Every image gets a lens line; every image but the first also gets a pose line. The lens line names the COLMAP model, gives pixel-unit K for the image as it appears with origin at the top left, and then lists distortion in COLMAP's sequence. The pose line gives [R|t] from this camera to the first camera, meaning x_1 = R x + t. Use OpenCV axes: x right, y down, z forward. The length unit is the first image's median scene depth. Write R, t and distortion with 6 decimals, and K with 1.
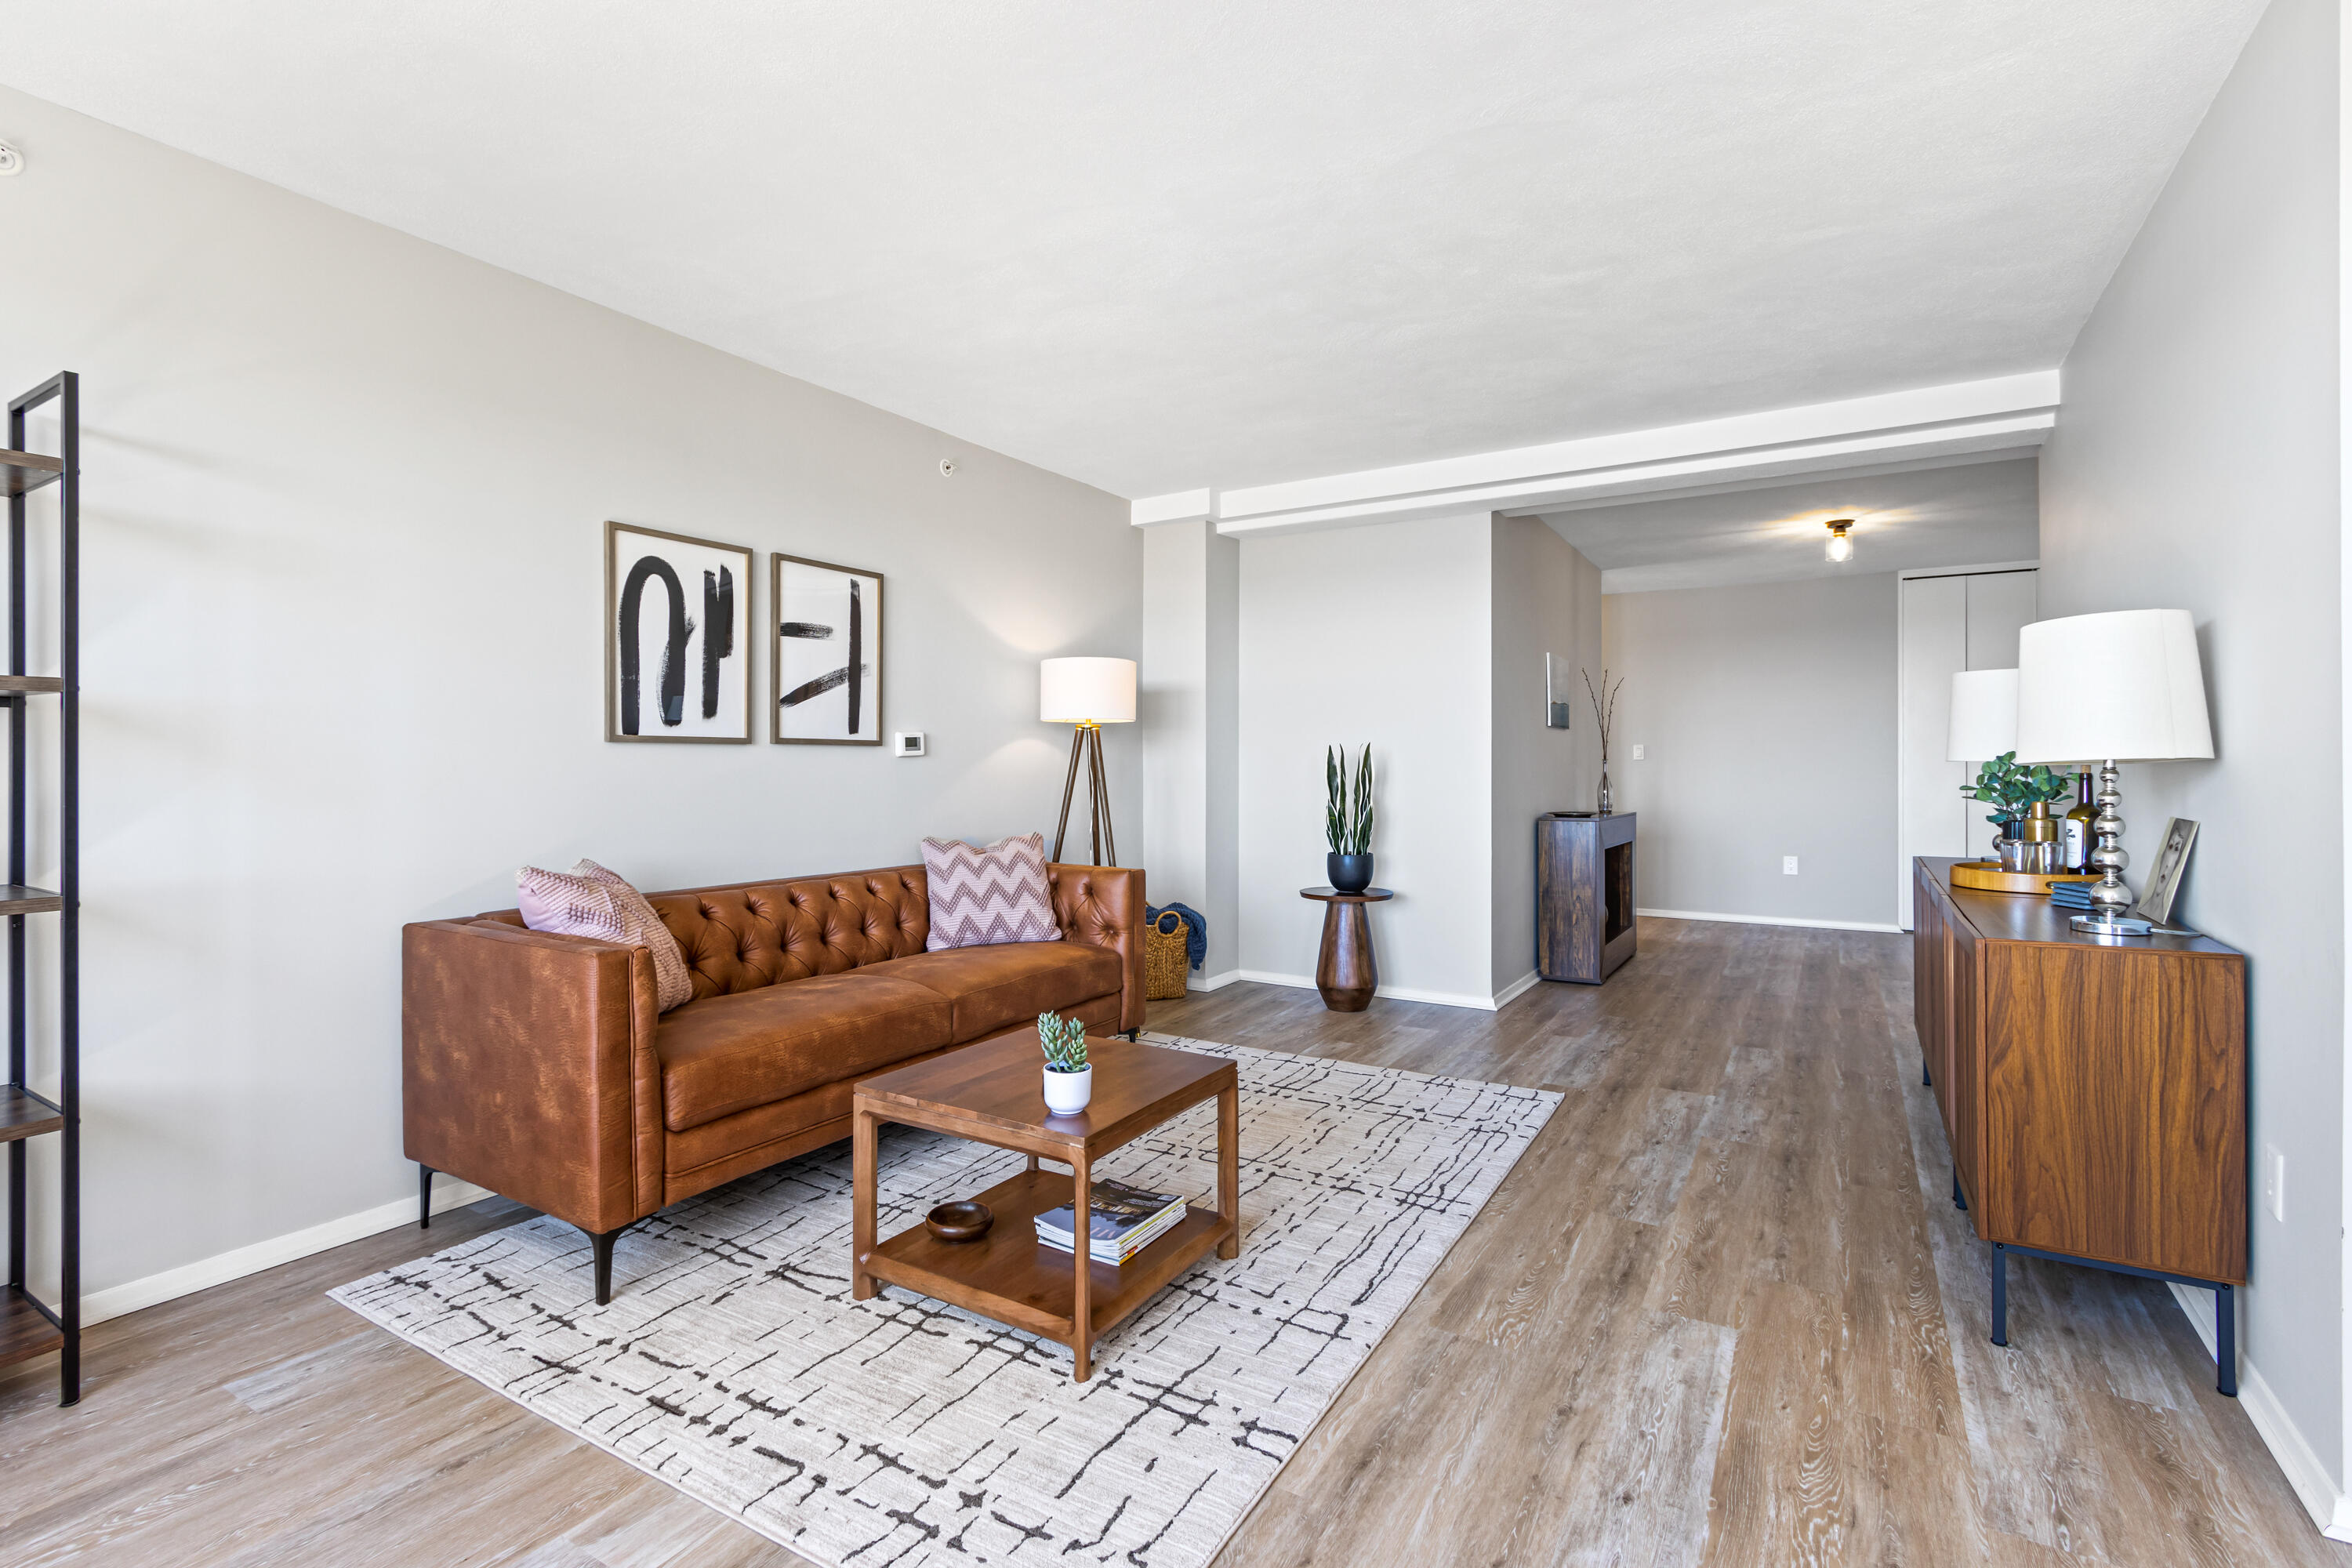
lens RADIAL K [[1084.1, 0, 1170.6], [0, 1084.1, 767.6], [0, 0, 1]] dist [0.004905, -0.000098]
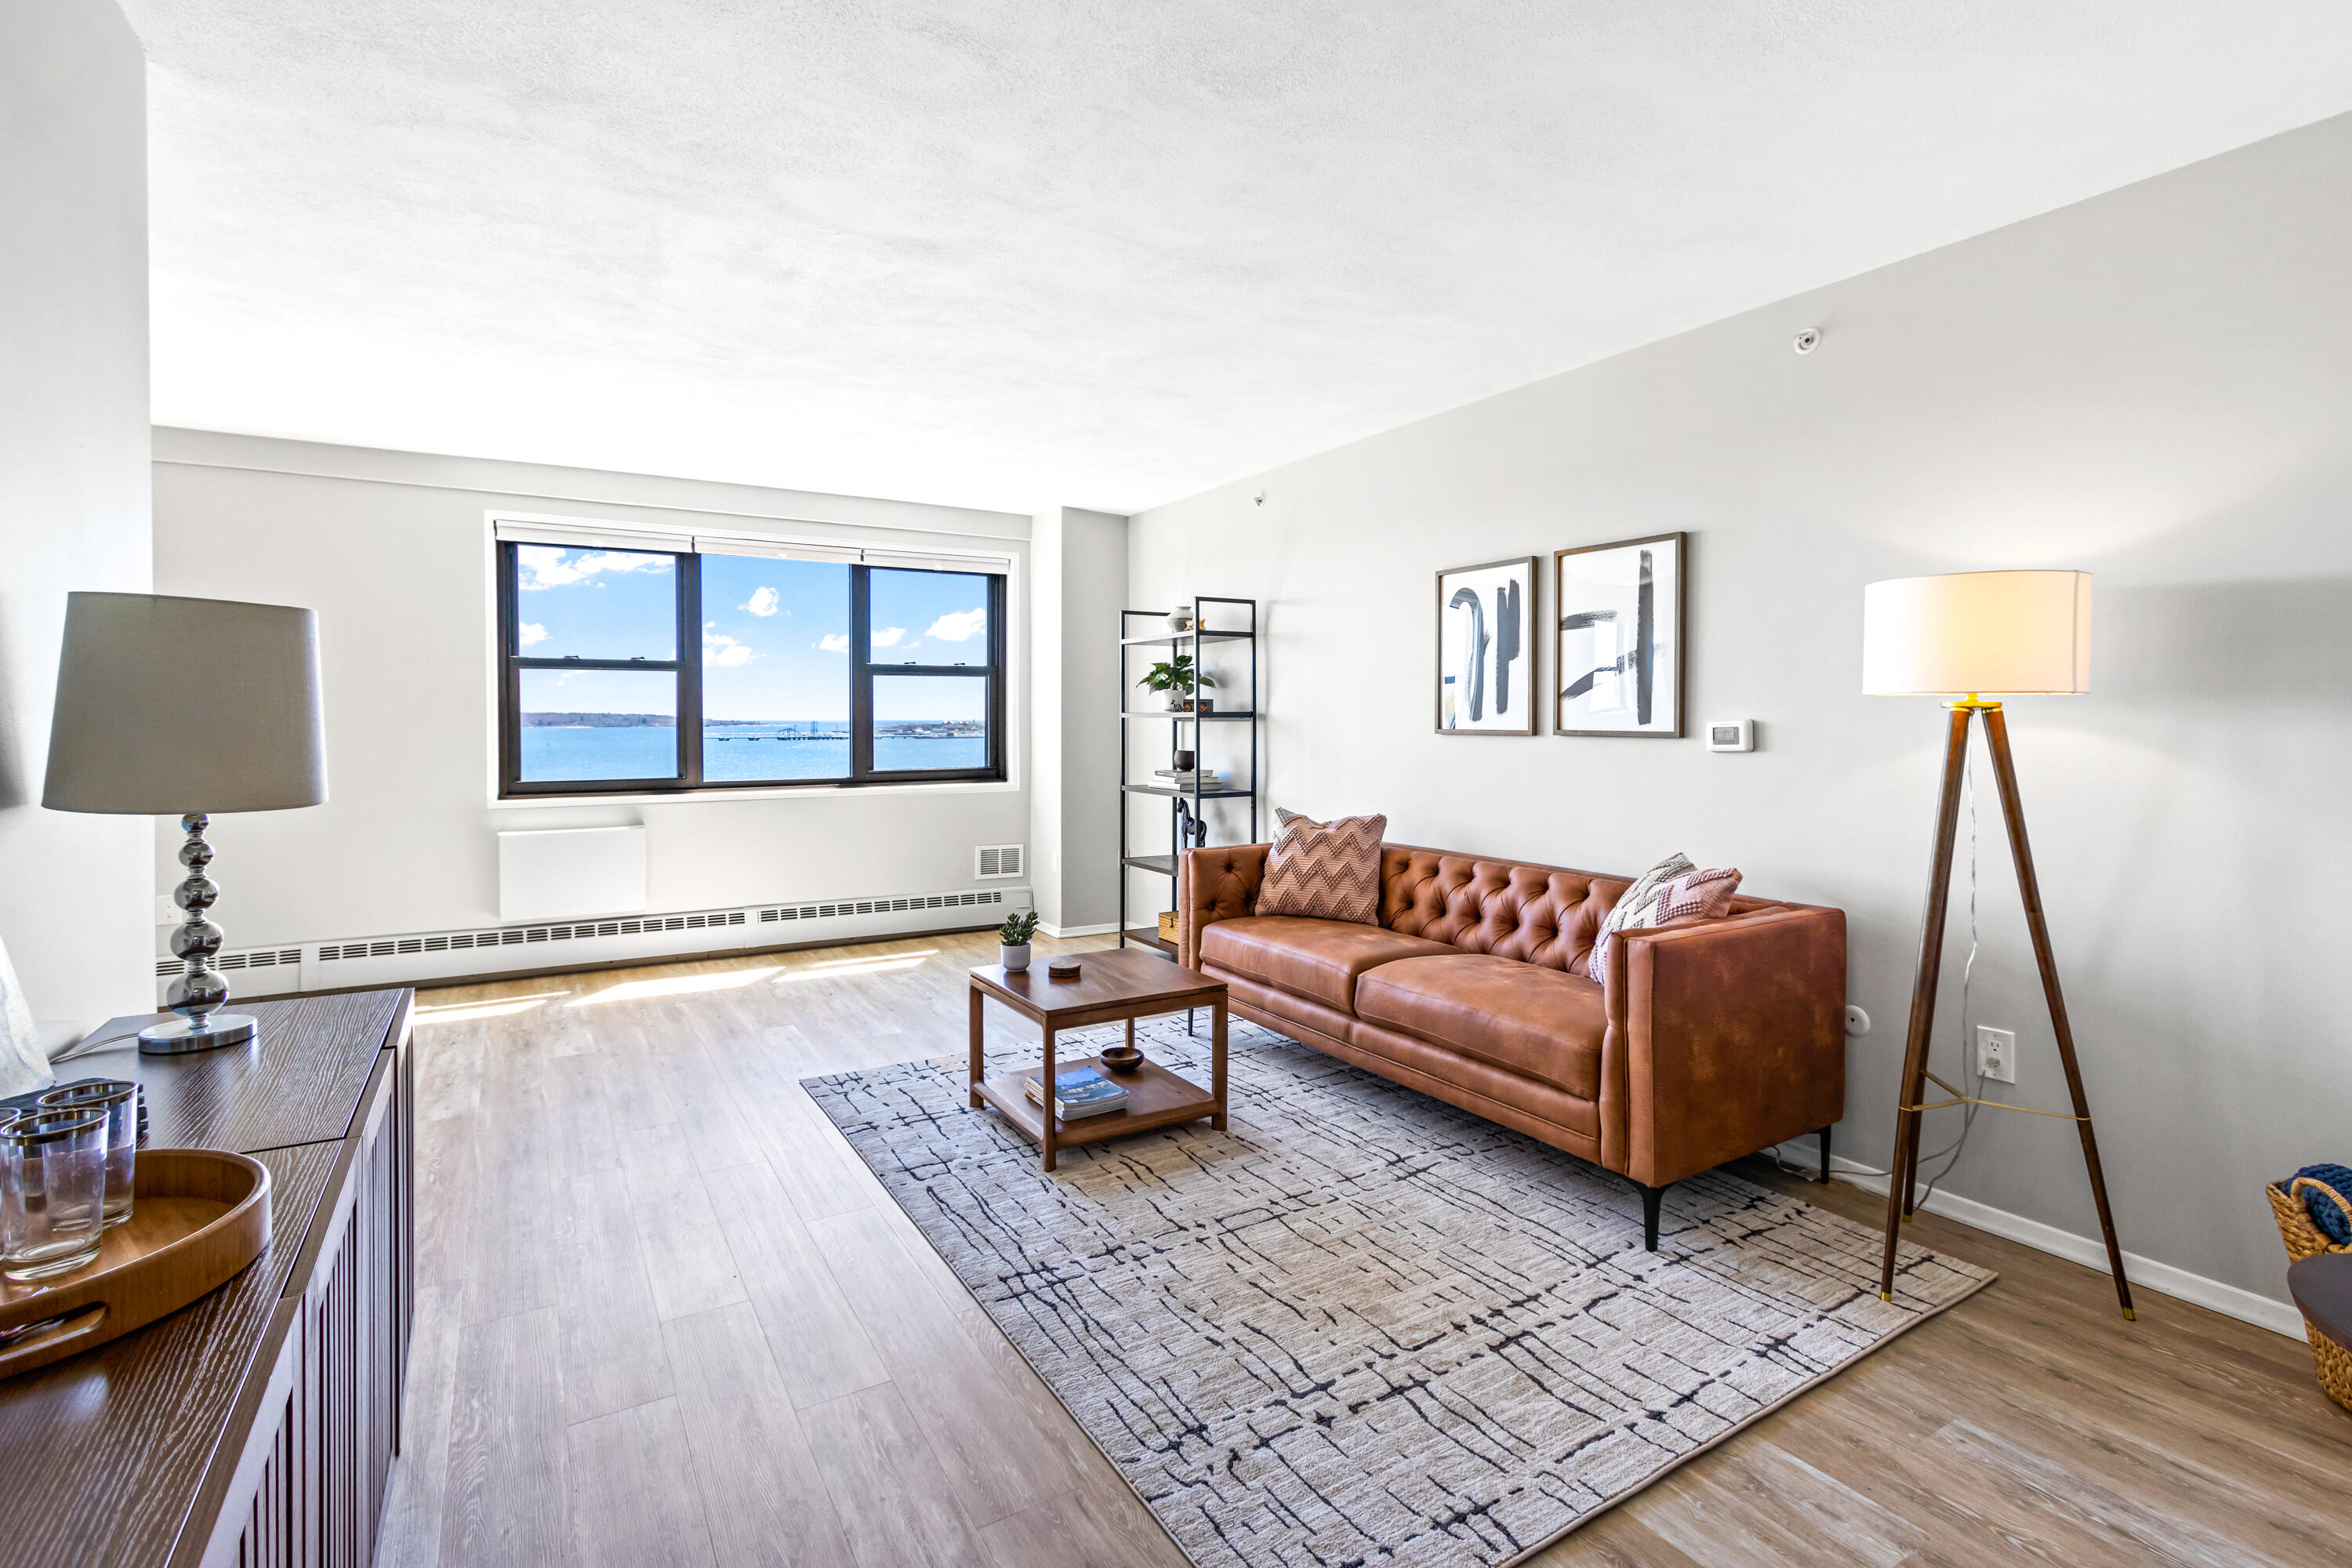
lens RADIAL K [[1096.8, 0, 1170.8], [0, 1096.8, 743.7], [0, 0, 1]] dist [0.001532, -0.000158]
pose [[-0.464482, 0.021357, -0.885325, 0.852005], [-0.004919, 0.999632, 0.026695, -0.046621], [0.885569, 0.016754, -0.464206, 1.342488]]
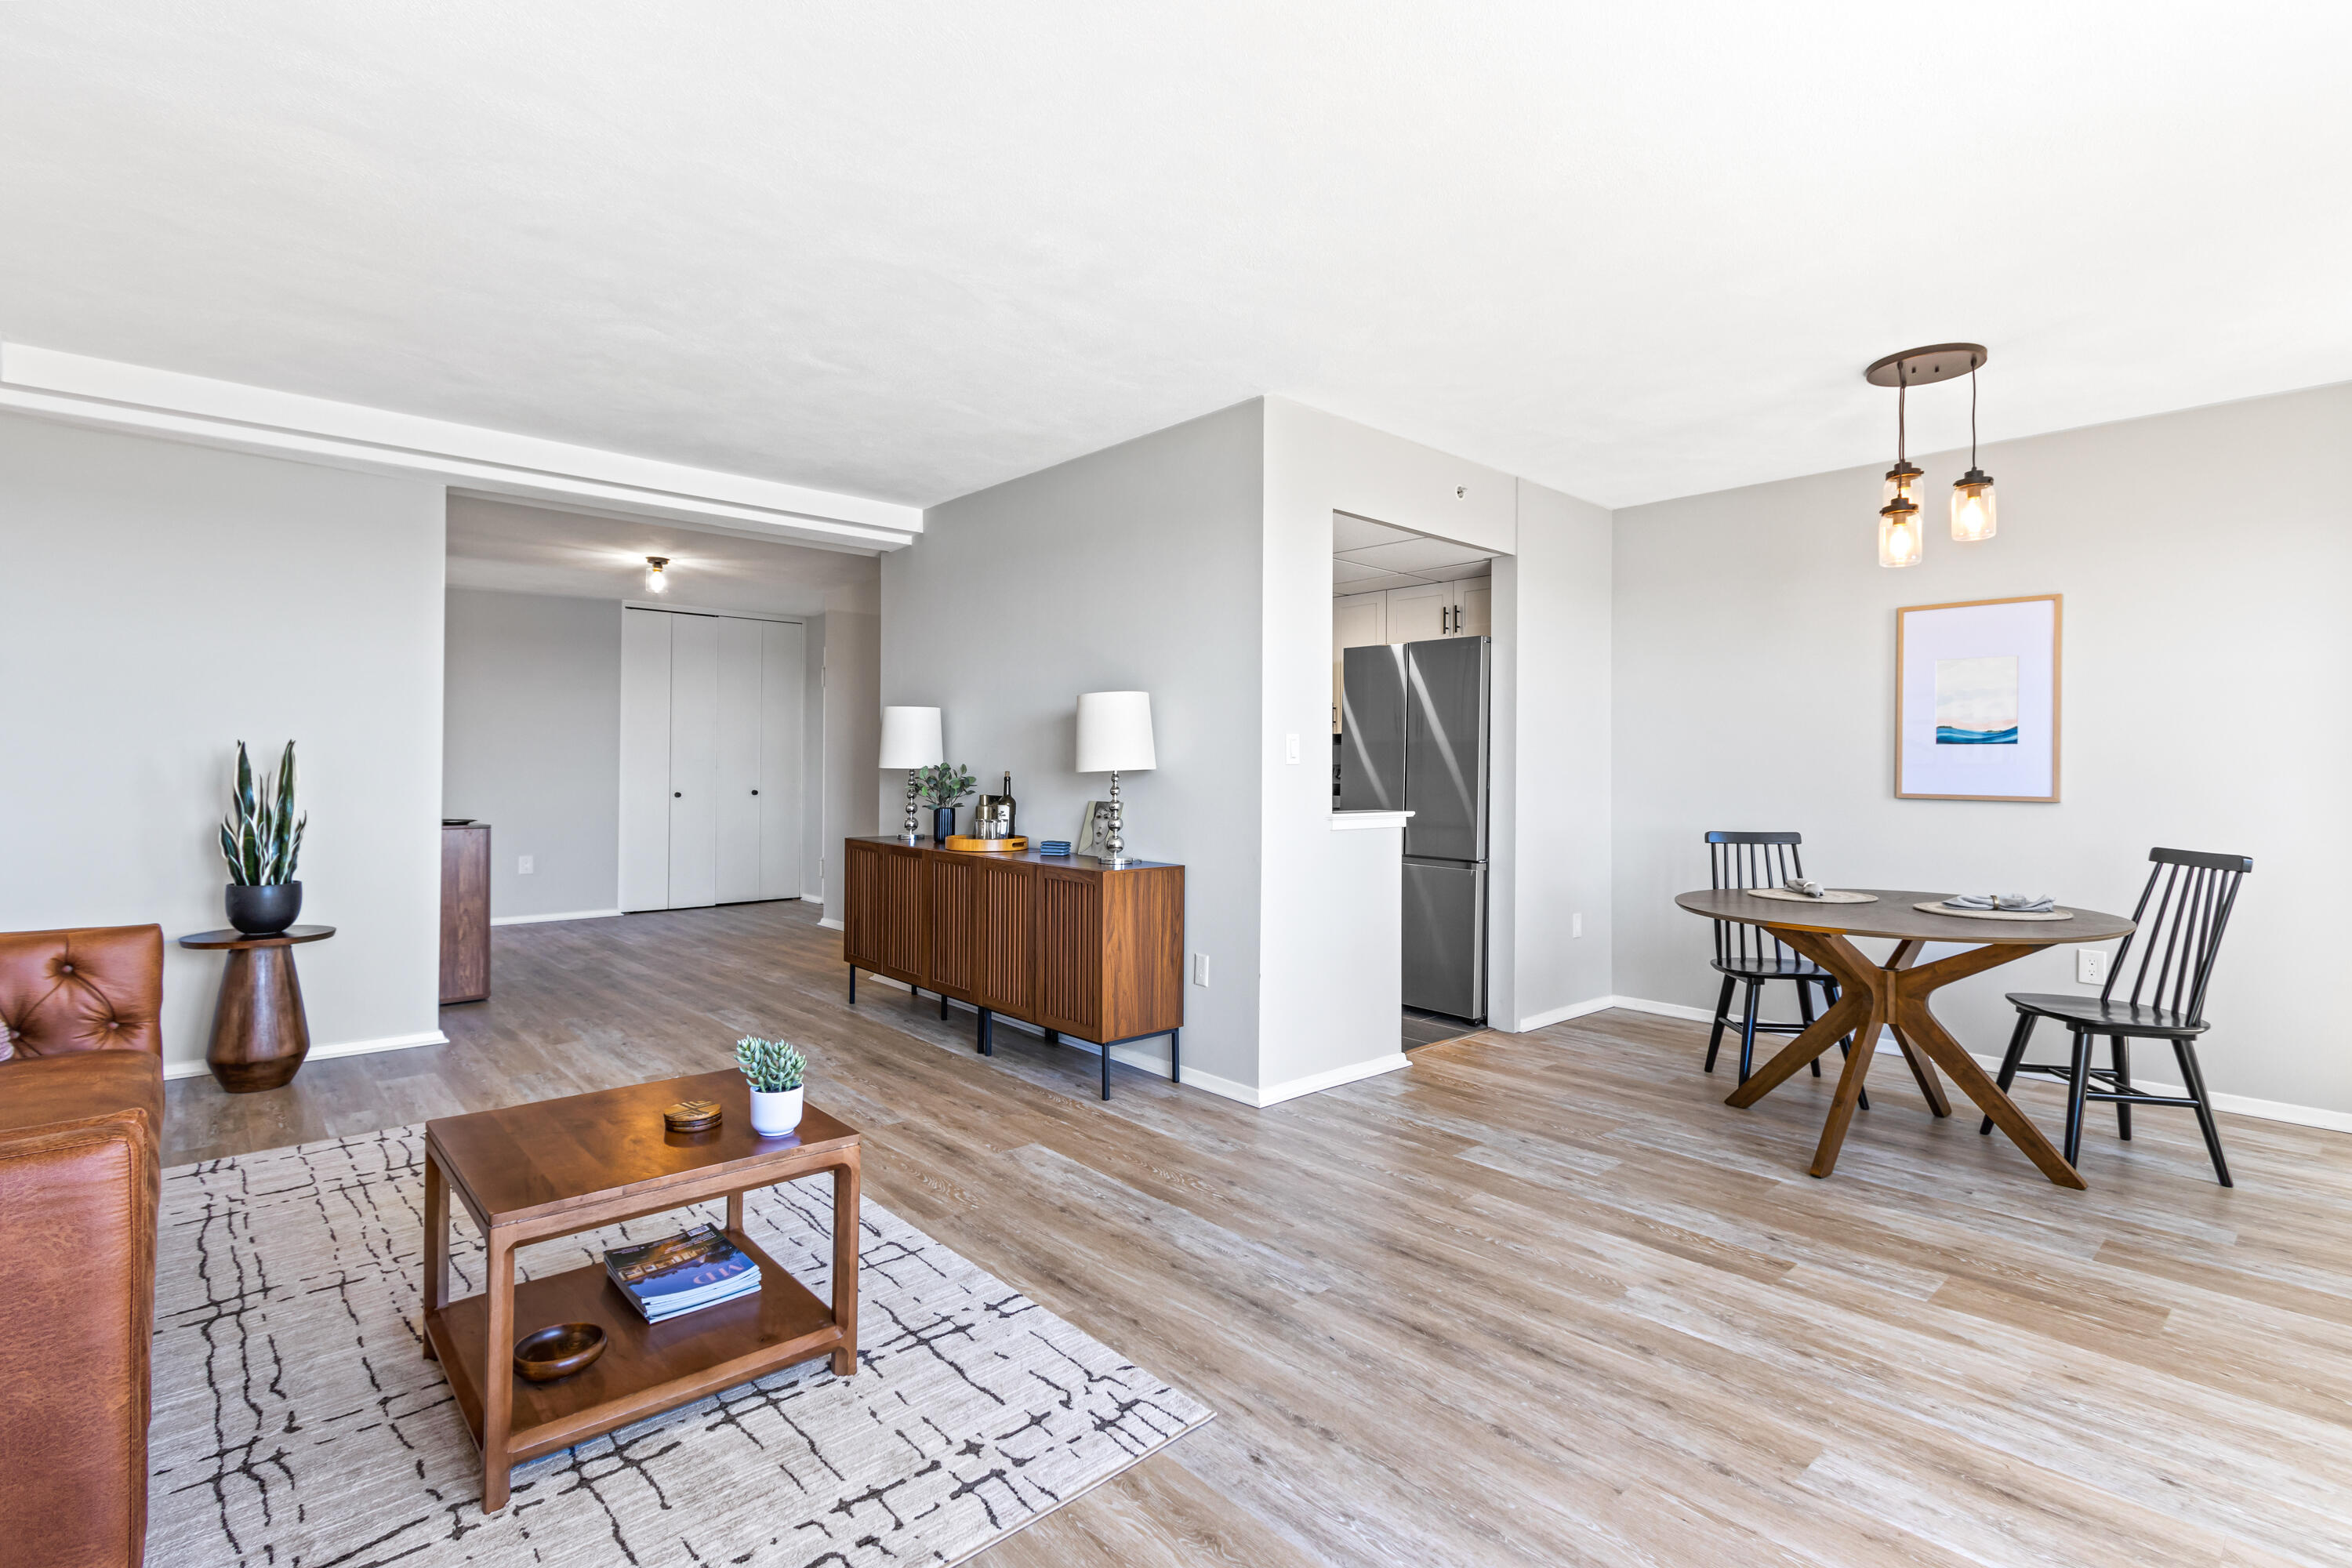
lens RADIAL K [[1096.8, 0, 1170.8], [0, 1096.8, 743.7], [0, 0, 1]] dist [0.001532, -0.000158]
pose [[0.289756, 0.025673, 0.956756, -0.639195], [-0.003832, 0.999663, -0.025664, -0.002486], [-0.957093, 0.003770, 0.289757, 0.260961]]
